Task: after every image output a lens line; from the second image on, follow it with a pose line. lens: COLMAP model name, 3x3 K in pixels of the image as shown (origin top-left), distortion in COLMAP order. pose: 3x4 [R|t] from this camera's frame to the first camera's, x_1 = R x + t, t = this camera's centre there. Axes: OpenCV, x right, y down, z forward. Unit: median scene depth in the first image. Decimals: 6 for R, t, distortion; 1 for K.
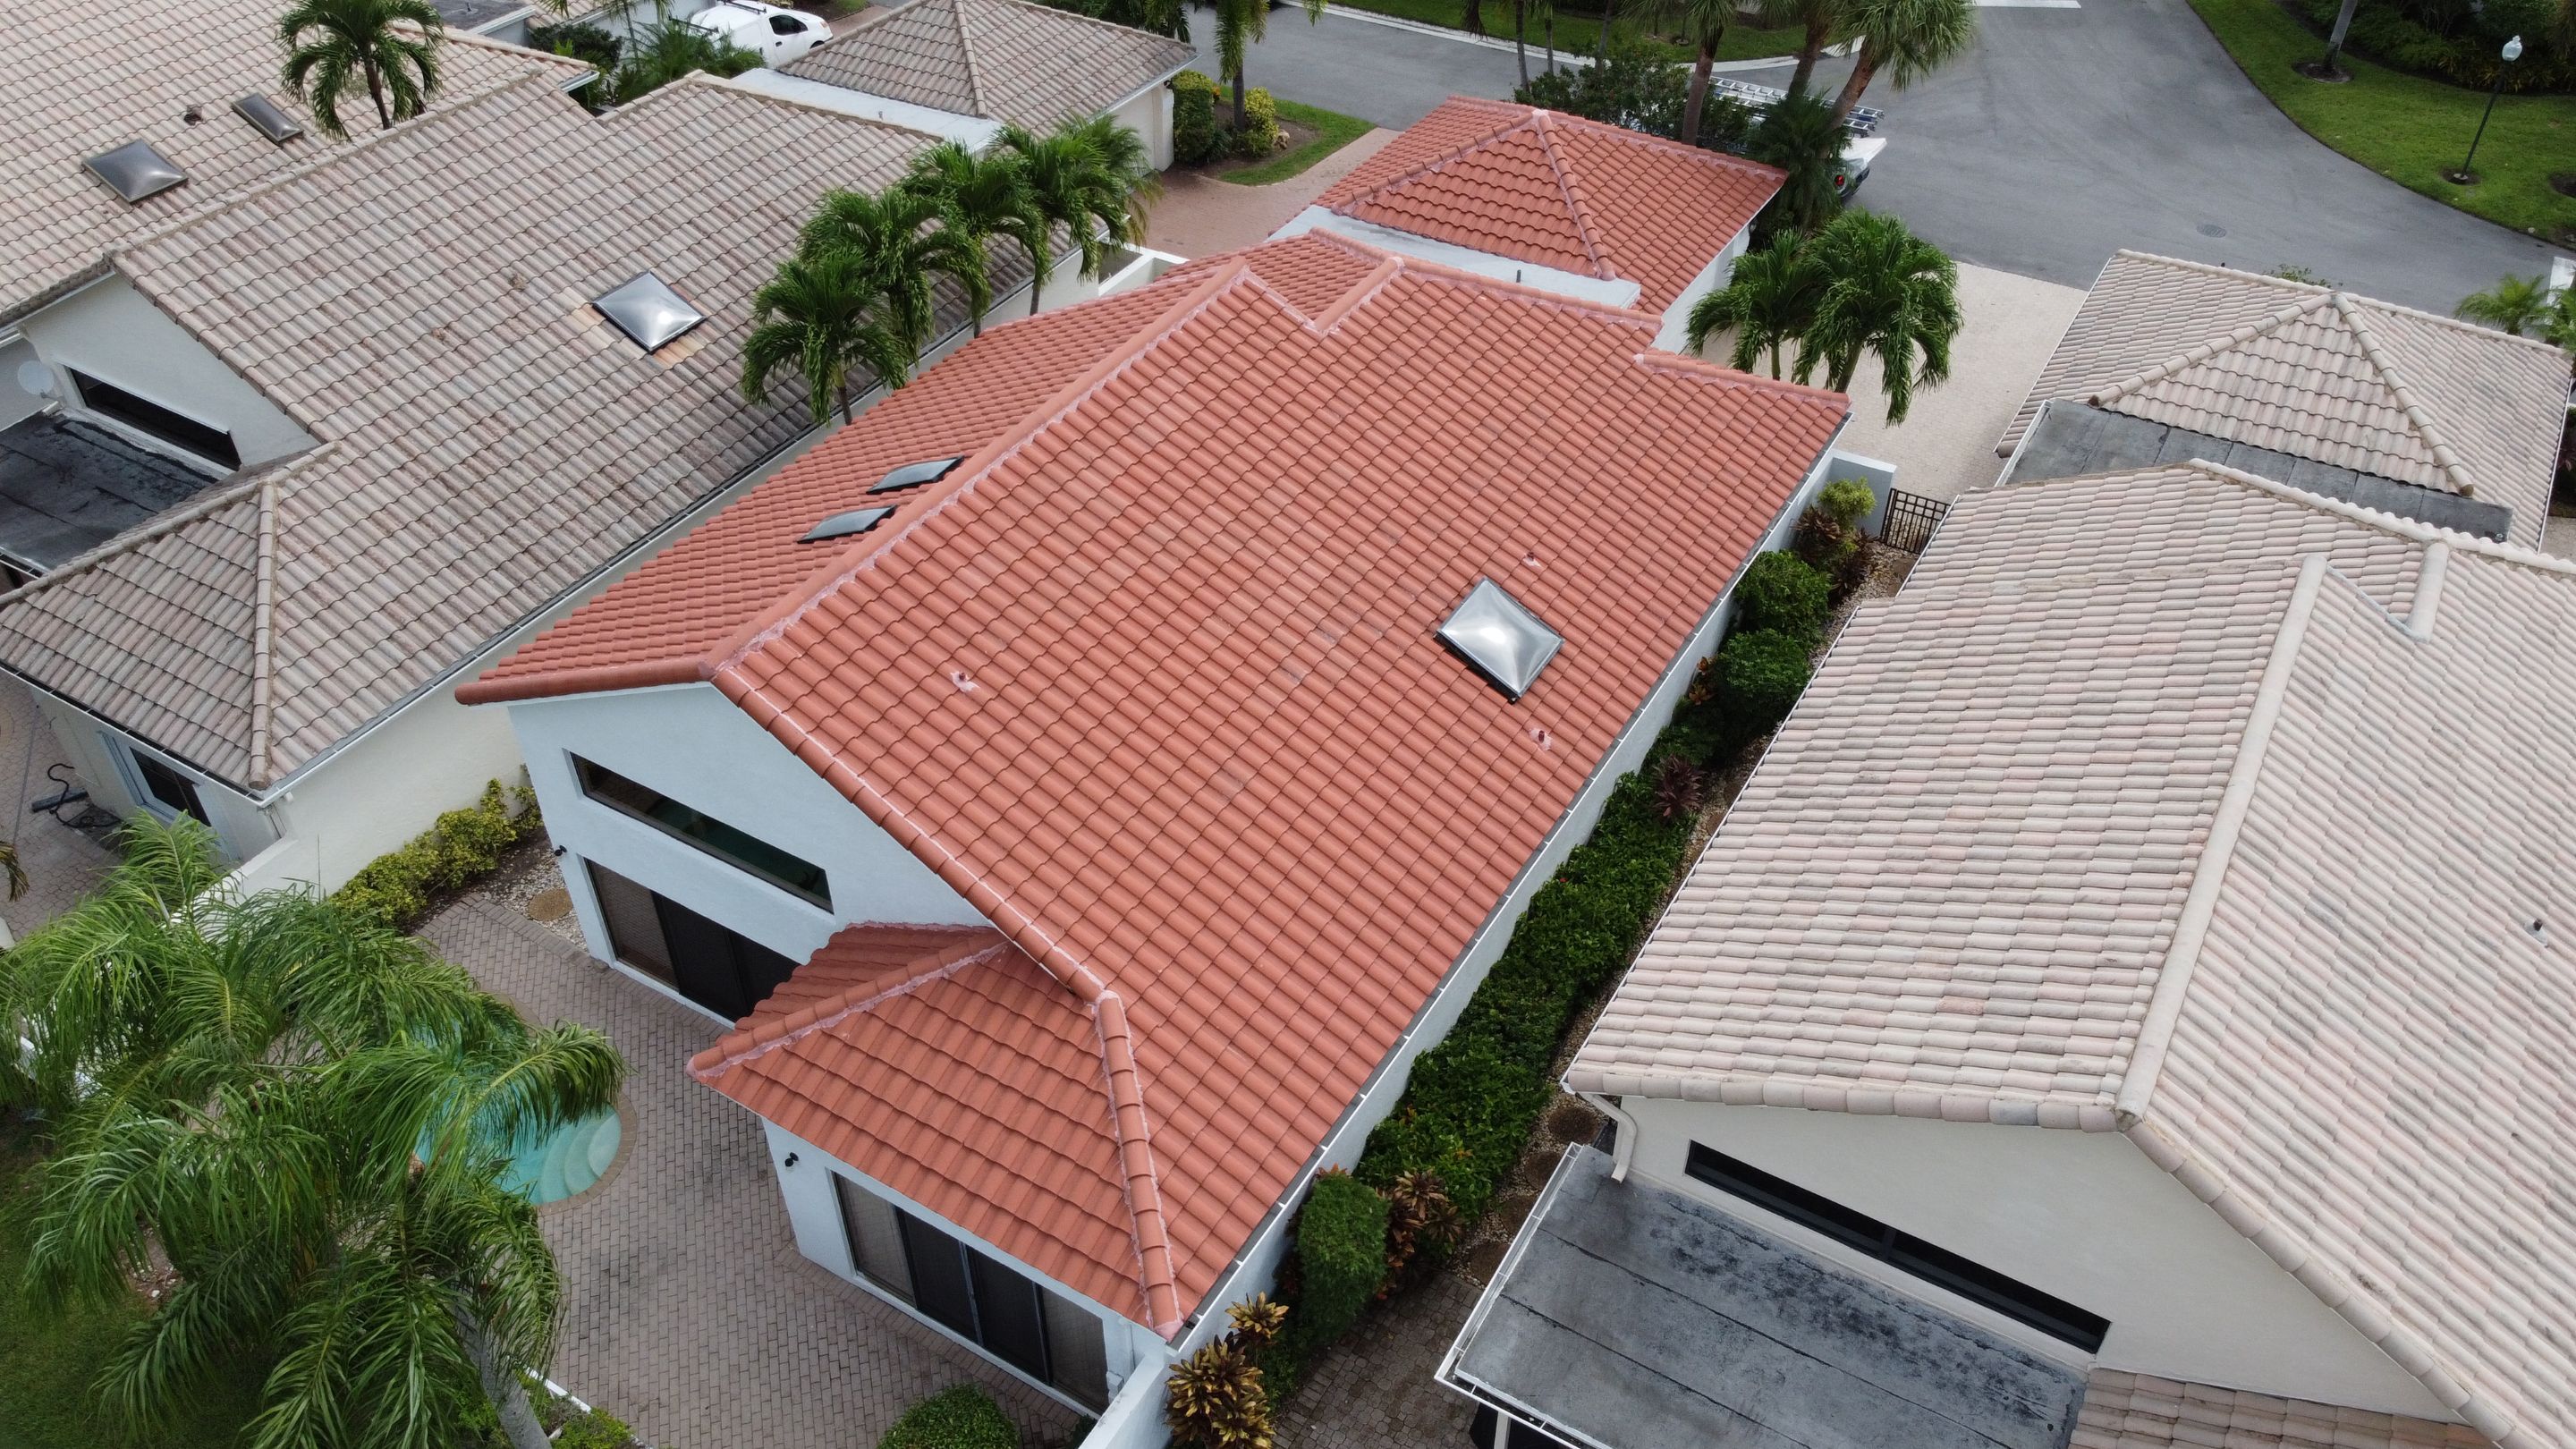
lens RADIAL K [[1931.8, 0, 1281.9], [0, 1931.8, 726.2], [0, 0, 1]] dist [0.007476, 0.001663]
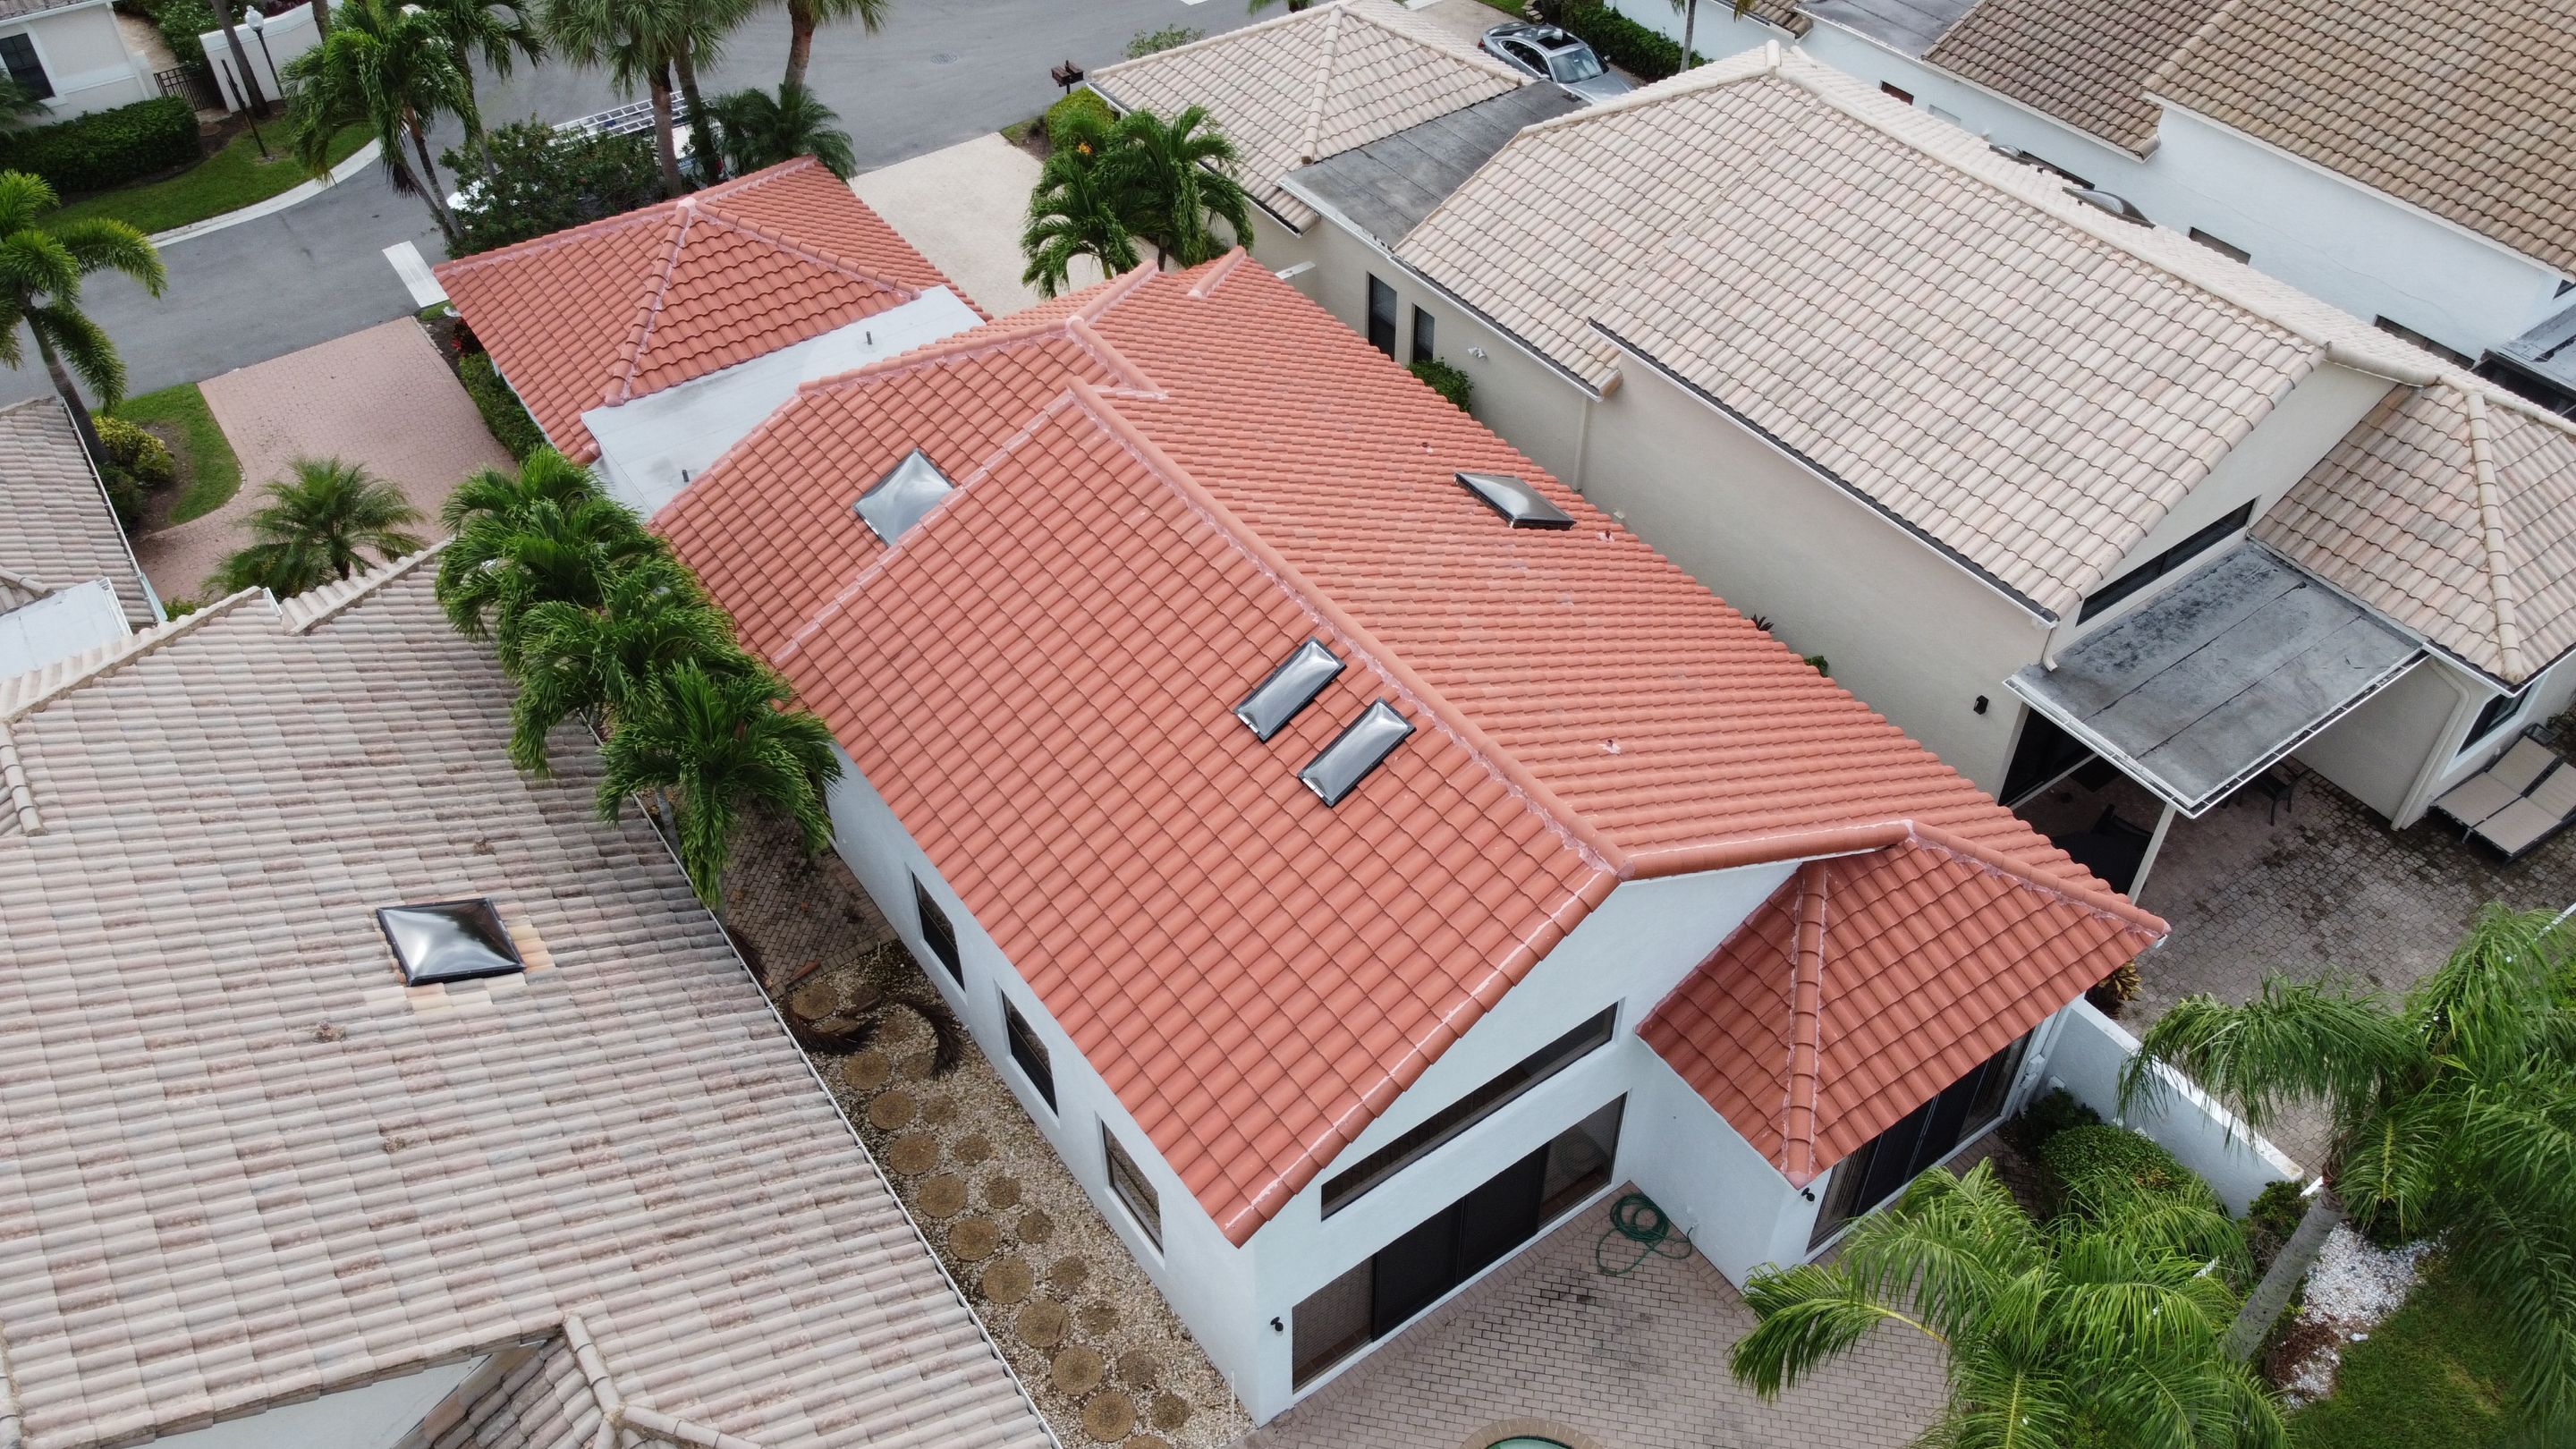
lens RADIAL K [[1931.8, 0, 1281.2], [0, 1931.8, 722.2], [0, 0, 1]] dist [0.007476, 0.001663]
pose [[0.404299, -0.626279, 0.666572, -0.748121], [0.596260, 0.733110, 0.327143, -0.386992], [-0.693553, 0.265187, 0.669821, 0.367437]]
